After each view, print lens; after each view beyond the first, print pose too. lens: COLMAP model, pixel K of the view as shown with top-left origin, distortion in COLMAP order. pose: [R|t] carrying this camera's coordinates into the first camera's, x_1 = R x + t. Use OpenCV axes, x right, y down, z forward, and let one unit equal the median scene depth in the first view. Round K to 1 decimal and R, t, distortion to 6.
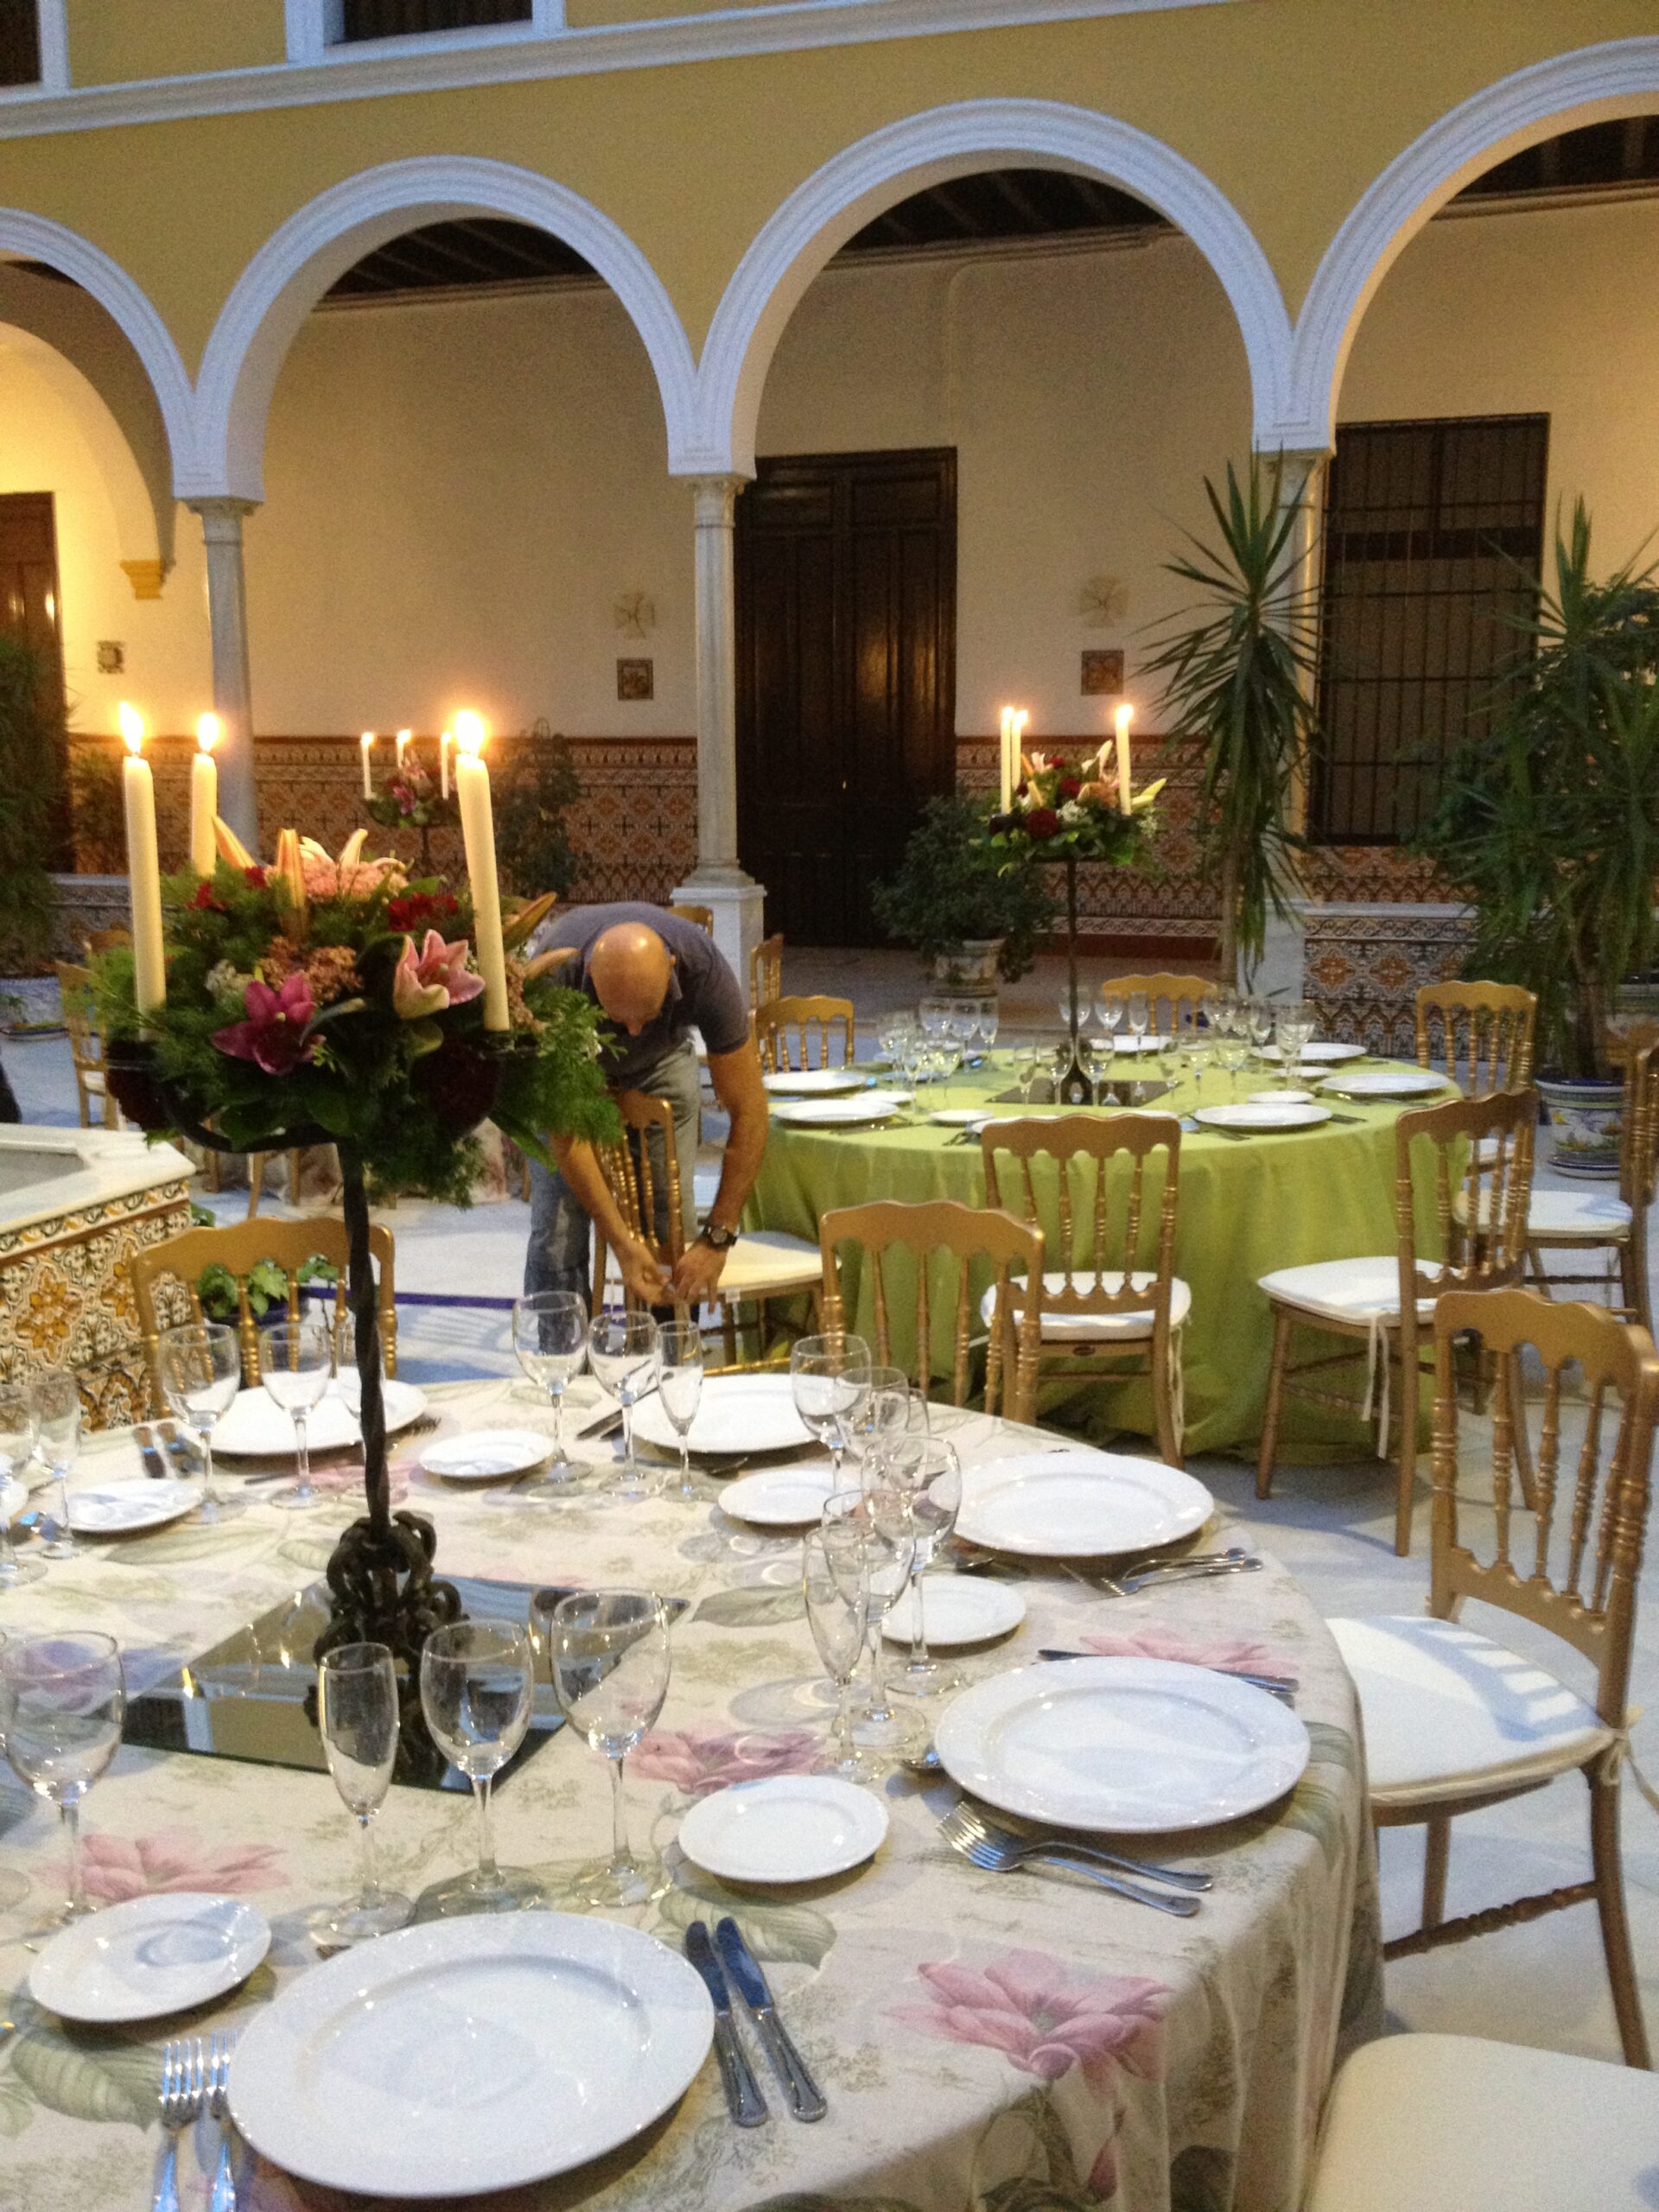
lens RADIAL K [[2066.5, 0, 841.9], [0, 2066.5, 1108.3], [0, 0, 1]] dist [0.126812, -0.261101]
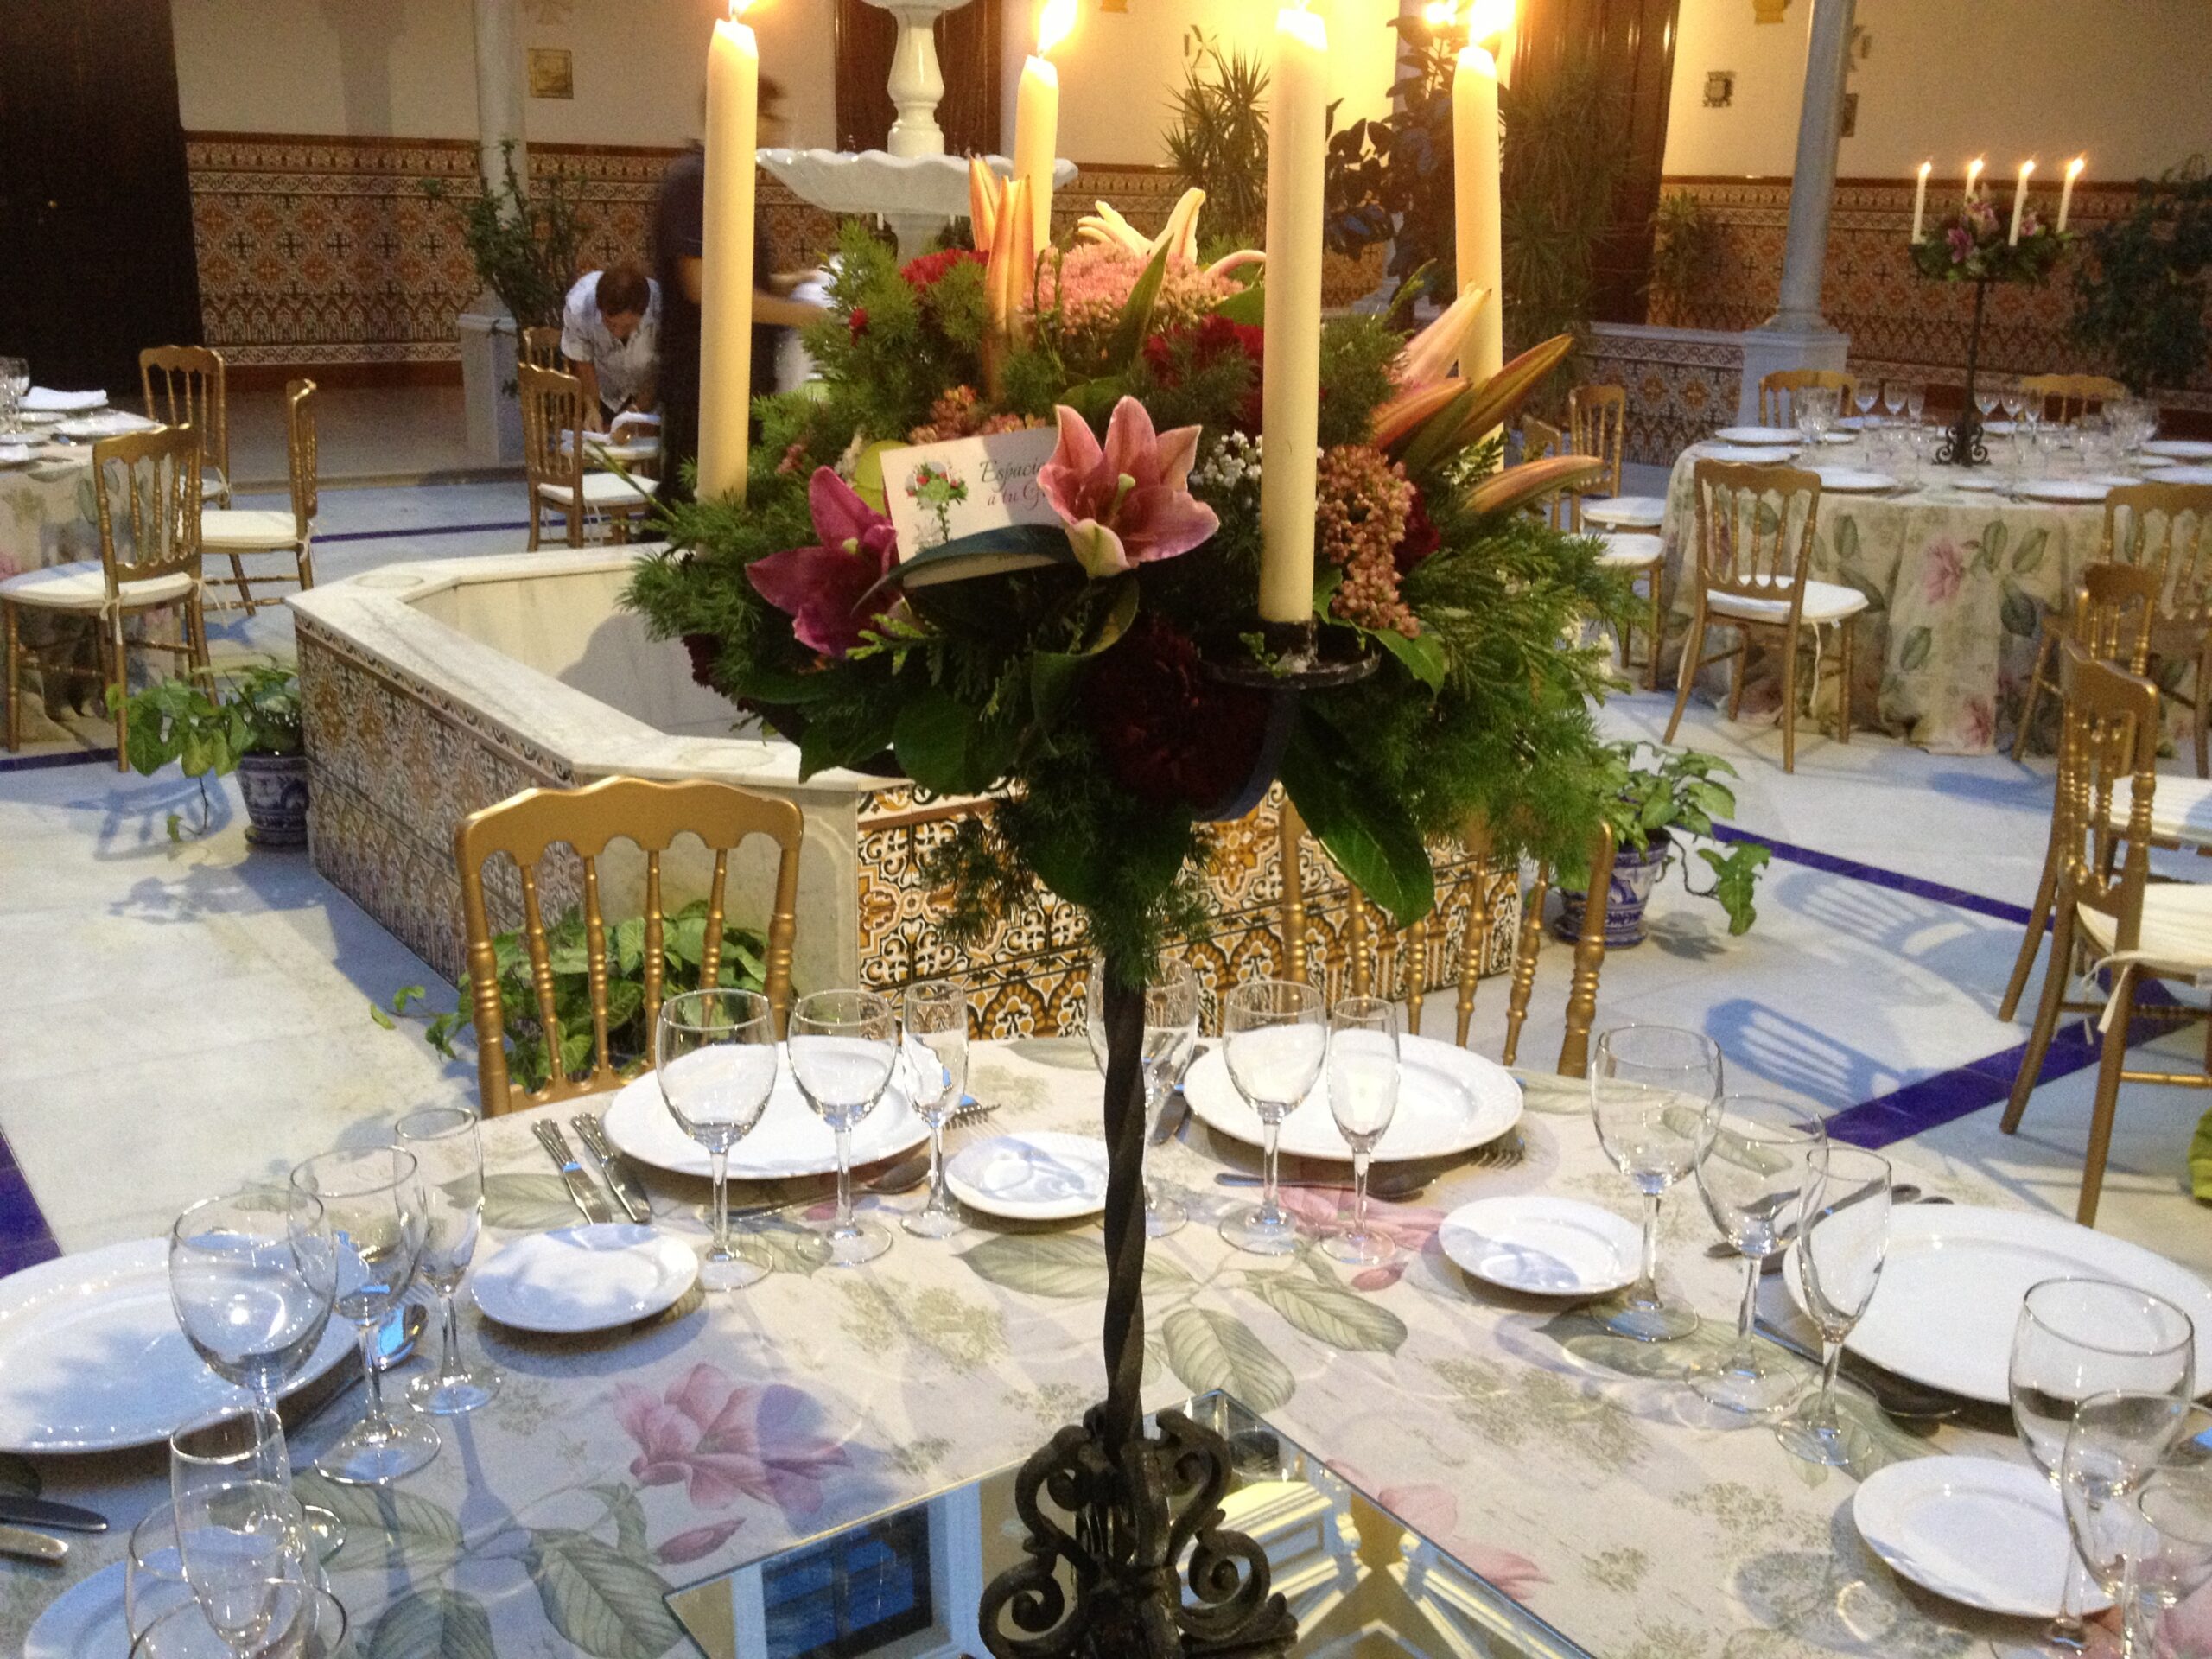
lens RADIAL K [[2066.5, 0, 1098.9], [0, 2066.5, 817.1], [0, 0, 1]] dist [0.126812, -0.261101]
pose [[0.809385, 0.188125, -0.556332, 0.015152], [-0.123020, 0.980599, 0.152615, -0.013101], [0.574250, -0.055084, 0.816825, 0.127093]]
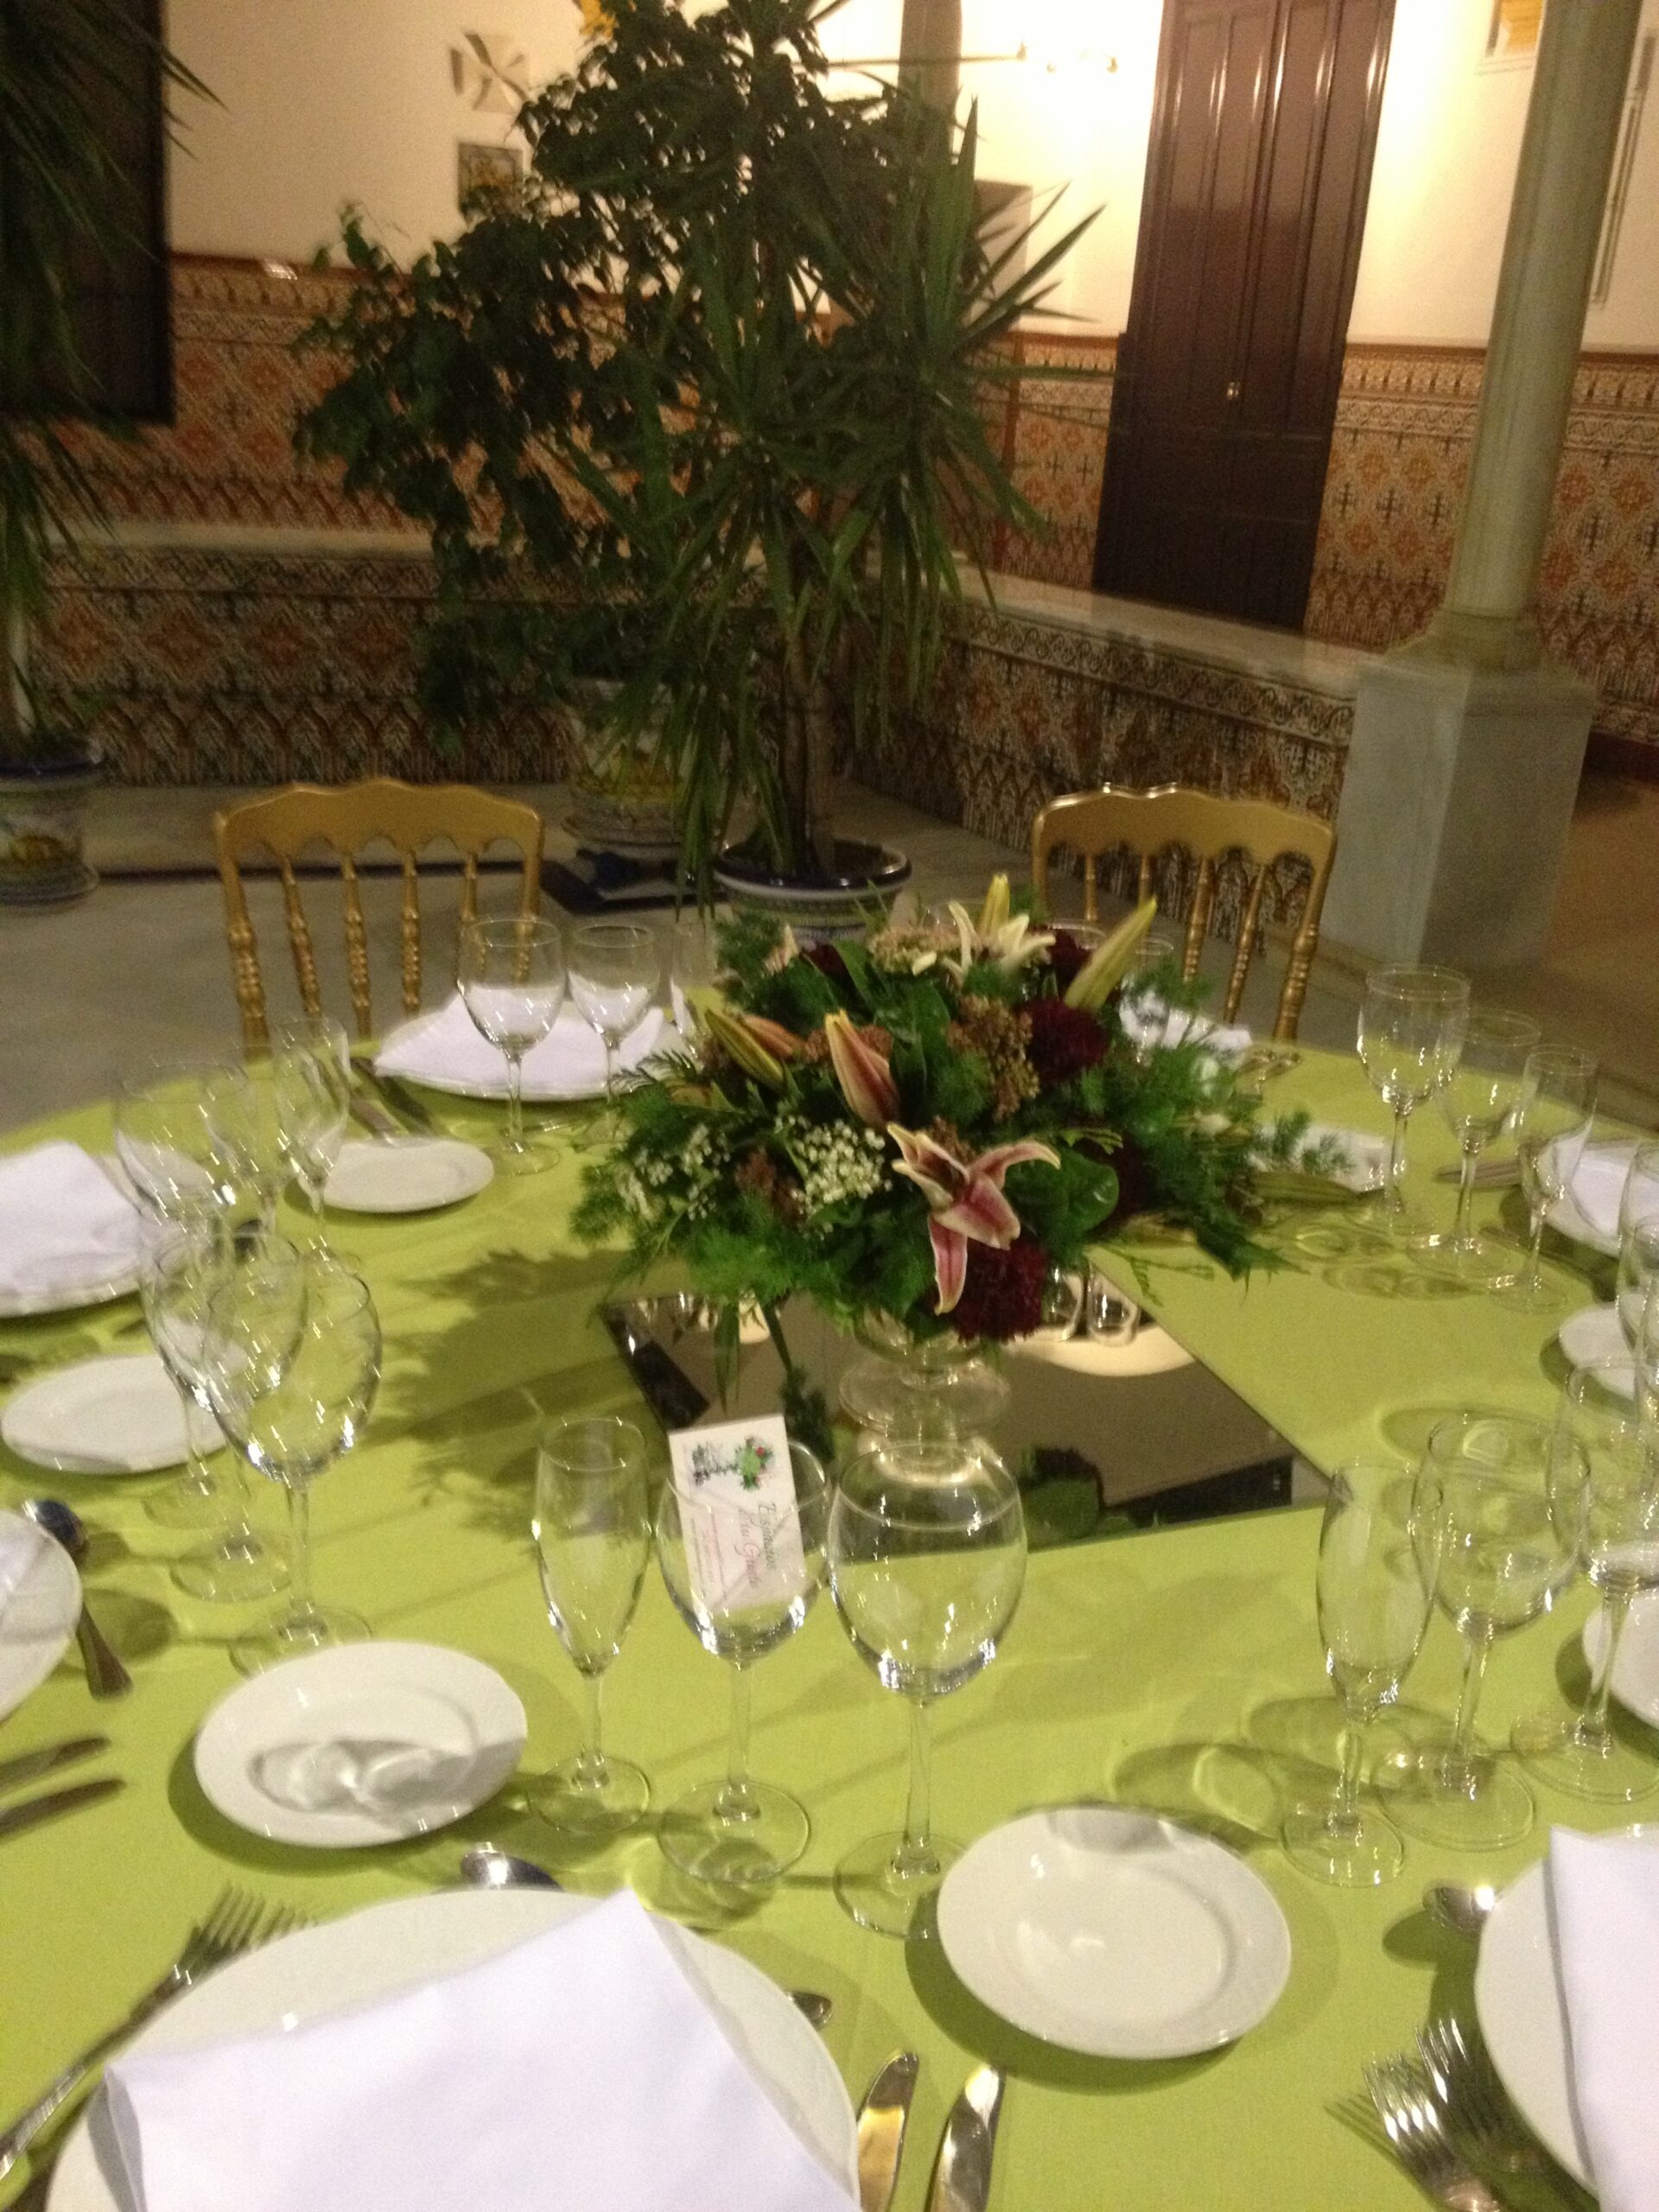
lens RADIAL K [[2066.5, 0, 841.9], [0, 2066.5, 1108.3], [0, 0, 1]] dist [0.126812, -0.261101]
pose [[0.712276, -0.178719, 0.678765, -0.044473], [0.044969, 0.976673, 0.209970, -0.067038], [-0.700457, -0.119033, 0.703698, 0.536261]]
